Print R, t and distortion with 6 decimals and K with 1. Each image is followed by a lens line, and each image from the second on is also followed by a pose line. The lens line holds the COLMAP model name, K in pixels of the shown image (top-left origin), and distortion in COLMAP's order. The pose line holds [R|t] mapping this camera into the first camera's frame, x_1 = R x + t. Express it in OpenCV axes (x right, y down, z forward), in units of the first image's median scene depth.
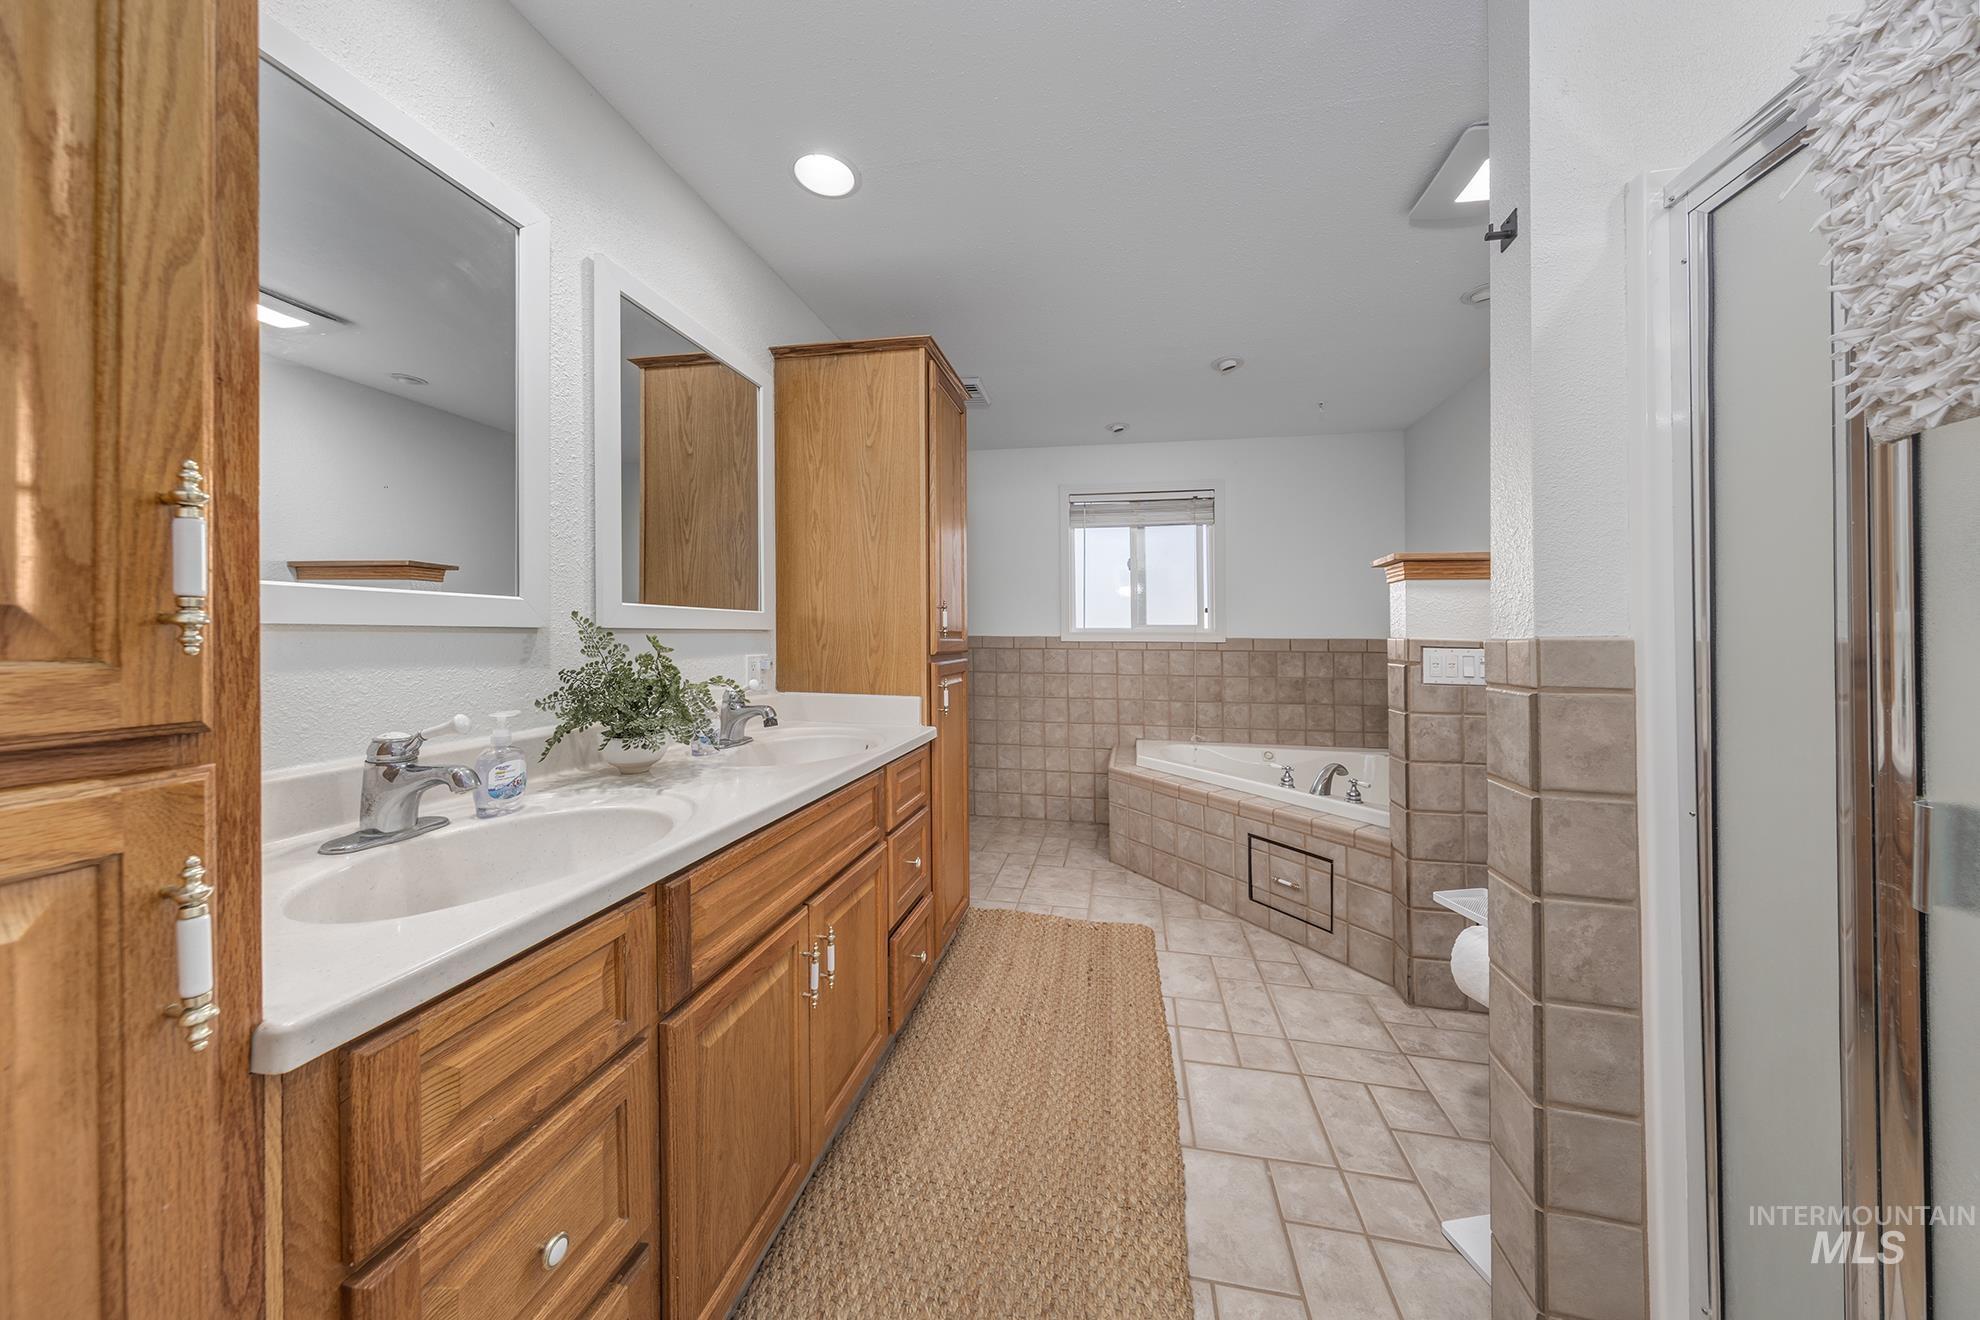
lens RADIAL K [[634.2, 0, 998.1], [0, 634.2, 628.5], [0, 0, 1]] dist [-0.000012, -0.000001]
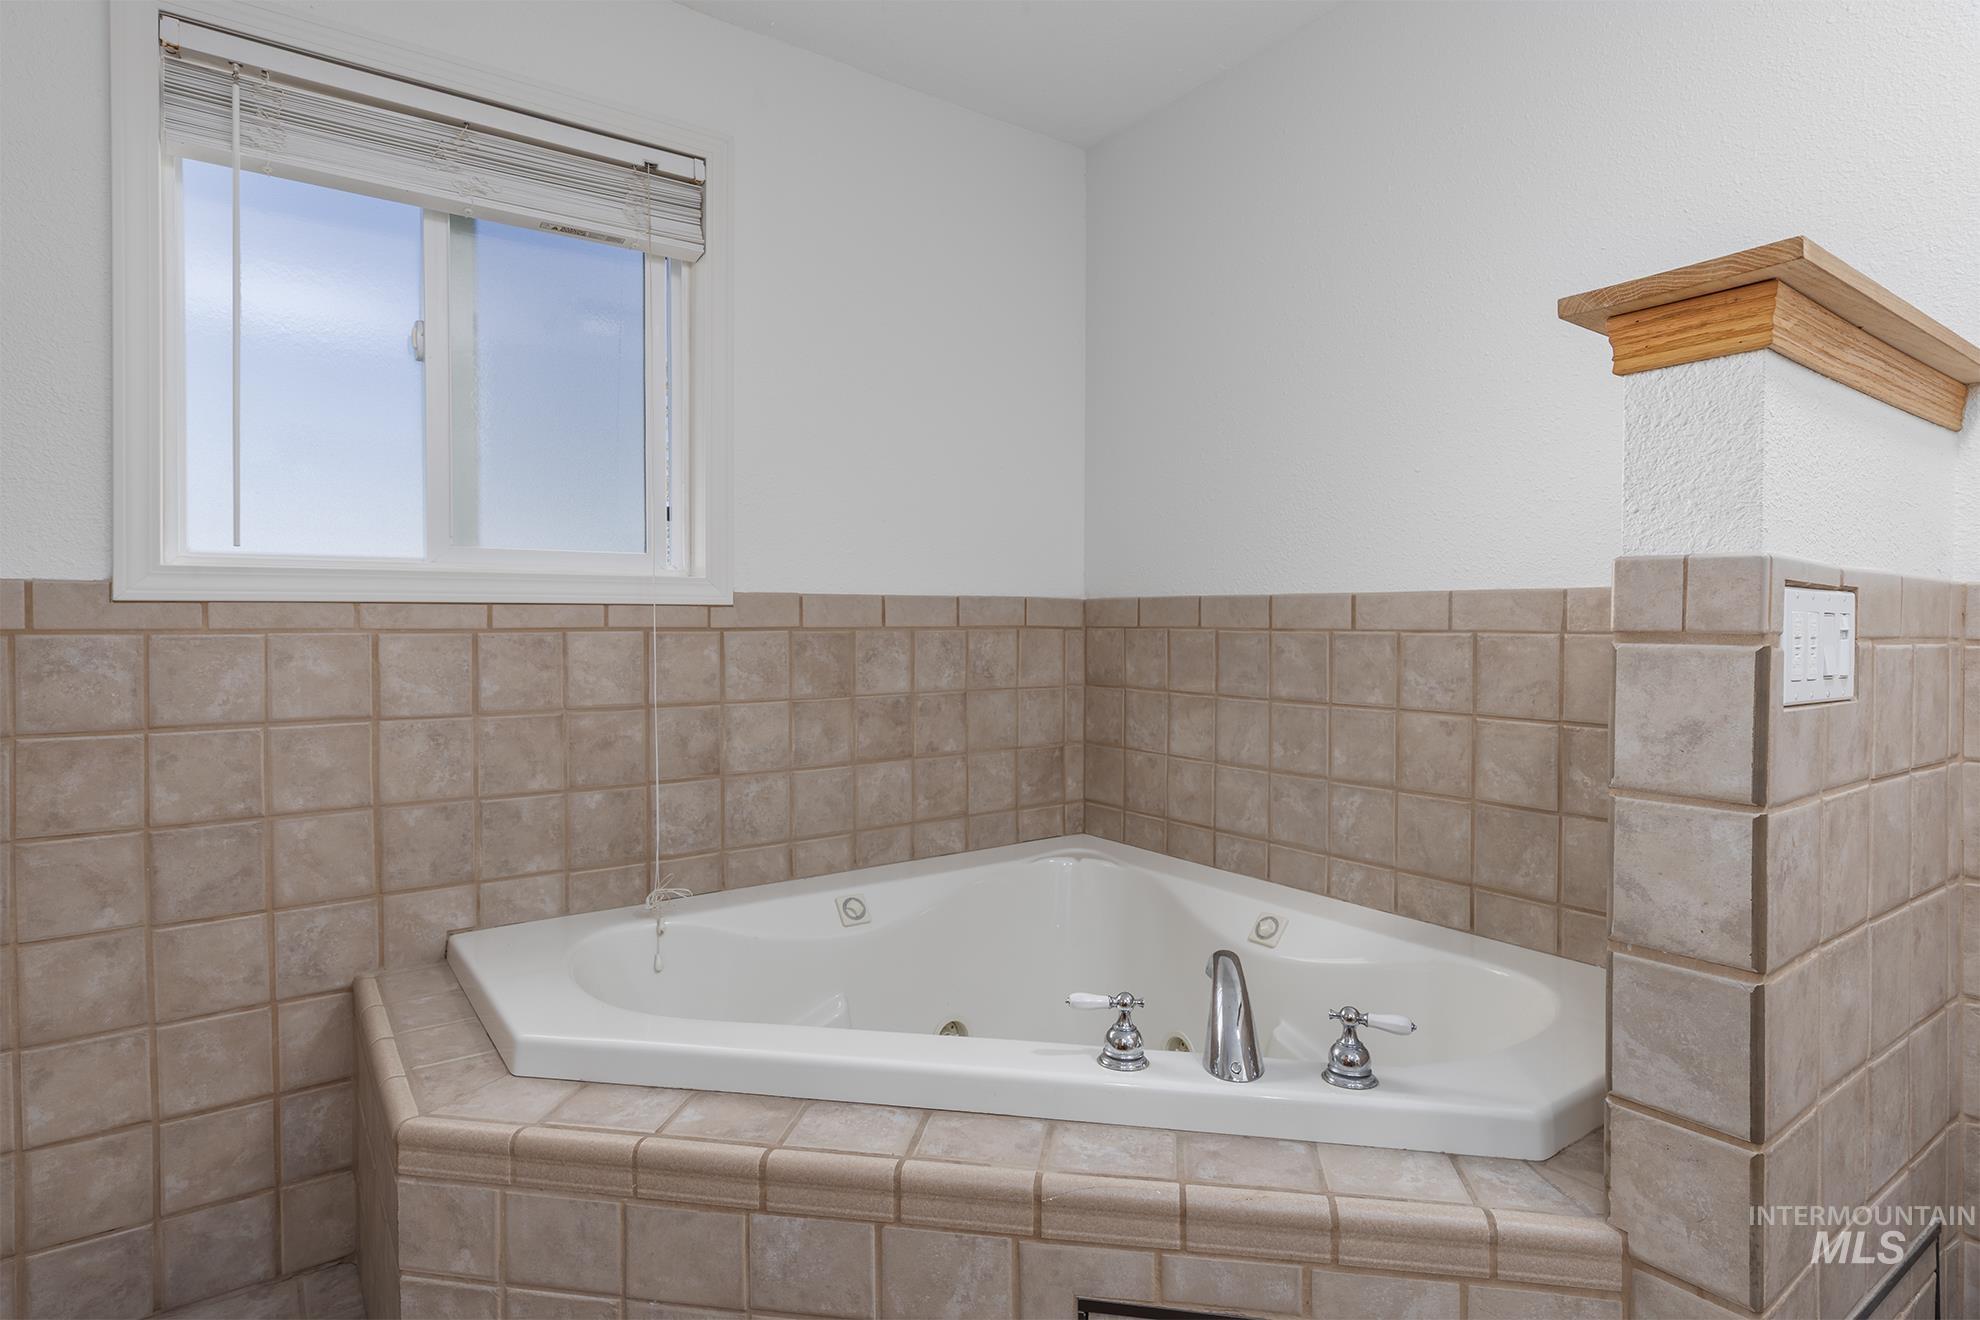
lens RADIAL K [[1020.1, 0, 995.6], [0, 1020.1, 610.4], [0, 0, 1]] dist [0.002009, 0.000298]
pose [[0.669156, 0.001463, 0.743120, 0.036419], [-0.005334, 0.999982, 0.002834, 0.022855], [-0.743102, -0.005860, 0.669152, 0.514667]]
